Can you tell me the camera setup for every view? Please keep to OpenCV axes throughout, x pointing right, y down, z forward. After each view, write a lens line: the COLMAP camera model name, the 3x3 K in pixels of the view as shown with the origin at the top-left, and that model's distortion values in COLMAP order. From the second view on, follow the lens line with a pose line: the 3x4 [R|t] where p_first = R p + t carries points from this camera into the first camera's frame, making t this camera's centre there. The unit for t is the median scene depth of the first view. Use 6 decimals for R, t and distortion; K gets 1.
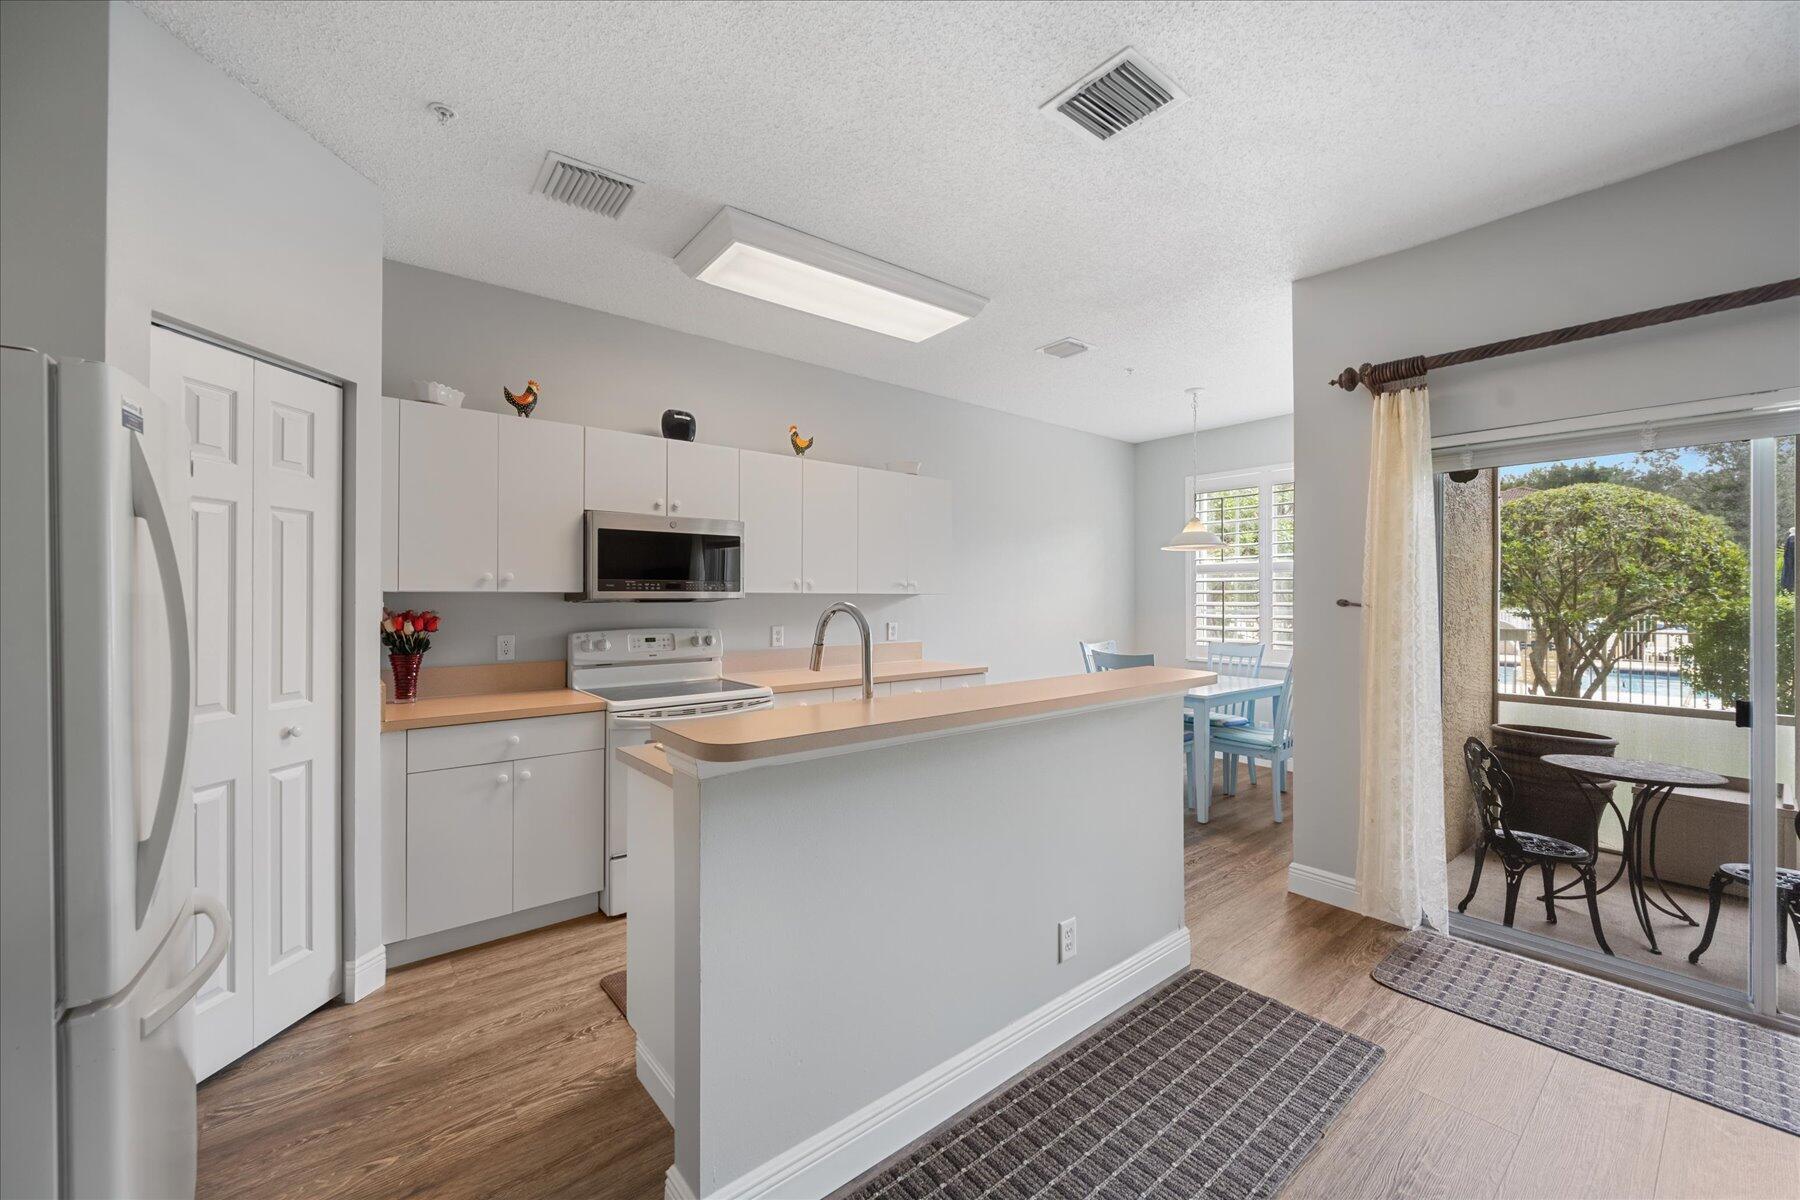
lens RADIAL K [[711.9, 0, 905.6], [0, 711.9, 597.0], [0, 0, 1]] dist [0.000184, 0.000068]
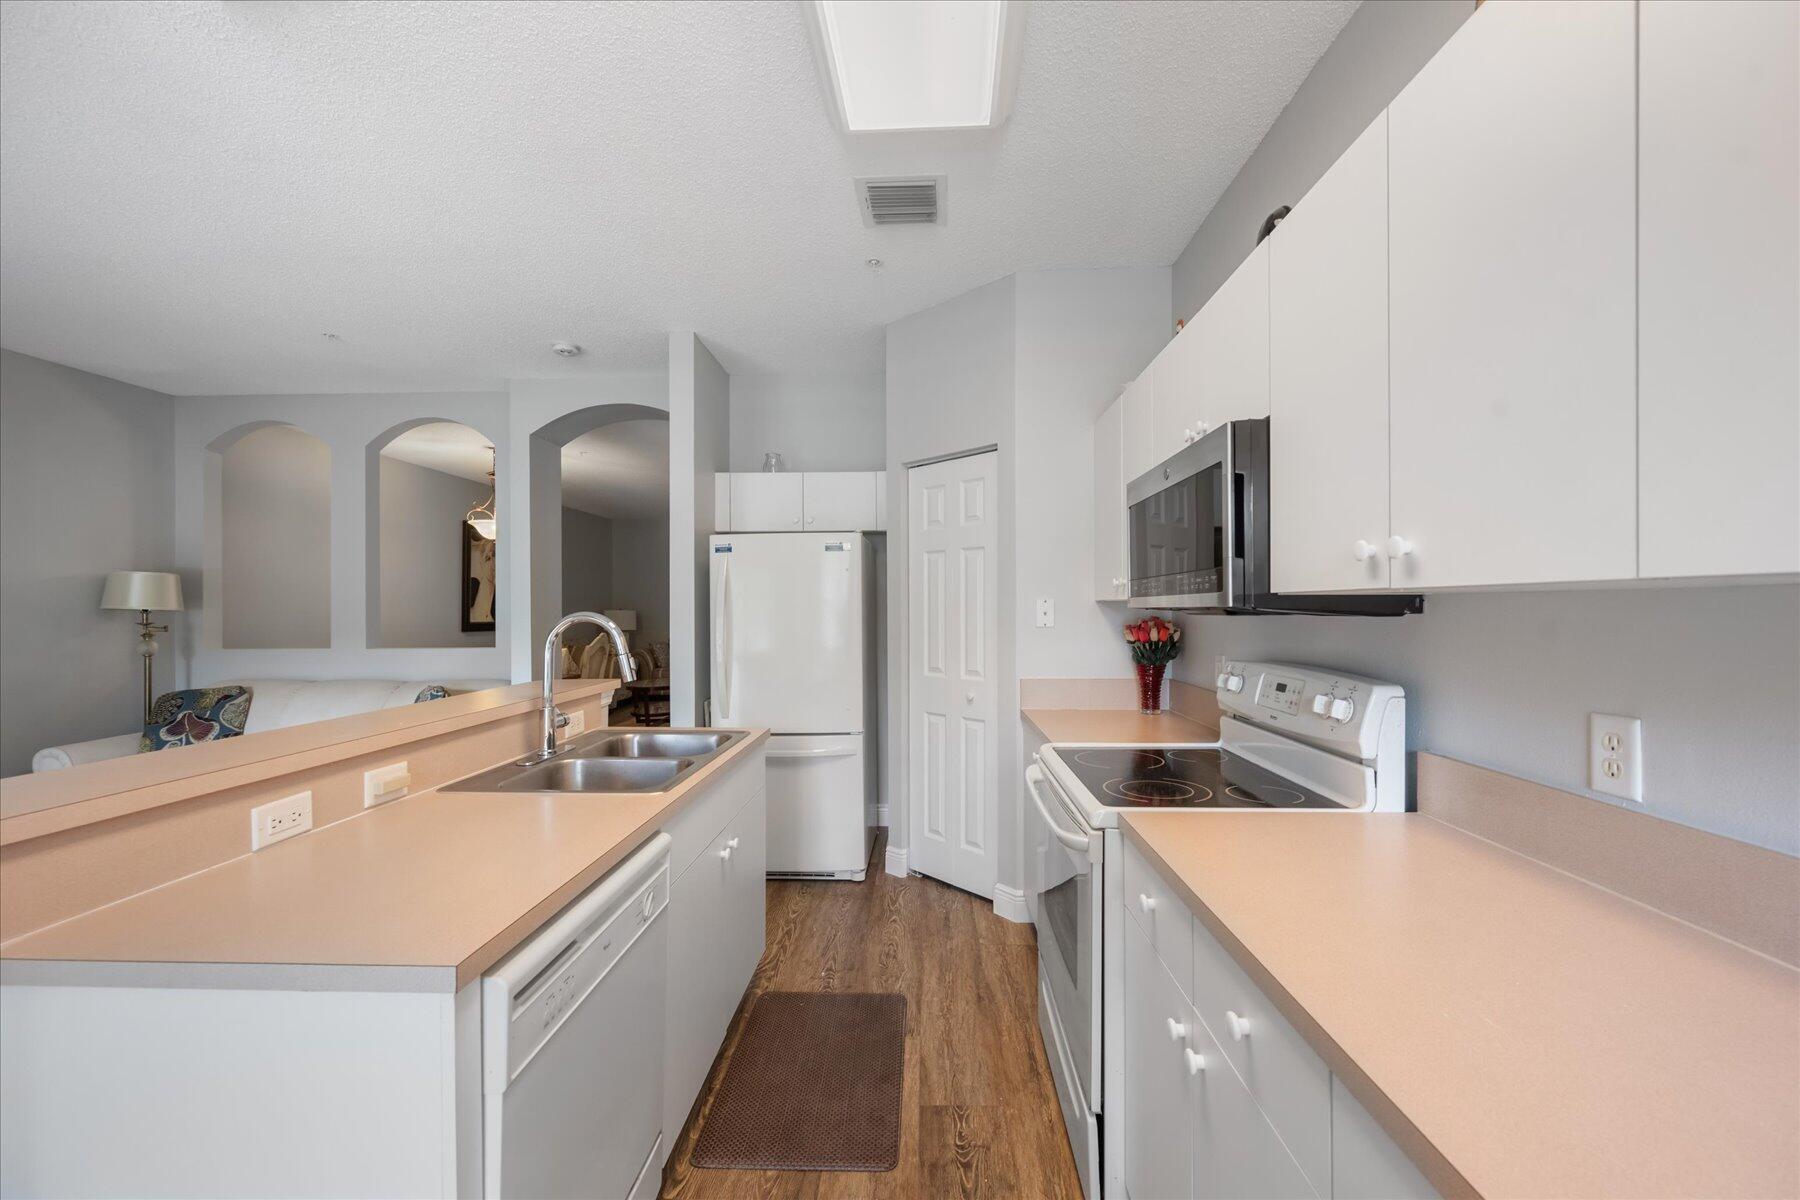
lens RADIAL K [[717.7, 0, 900.0], [0, 717.7, 600.0], [0, 0, 1]] dist [0.000251, 0.000099]
pose [[-0.672003, -0.002816, -0.740544, 0.263934], [0.005425, 0.999947, -0.008725, 0.001116], [0.740529, -0.009880, -0.671952, 1.426528]]
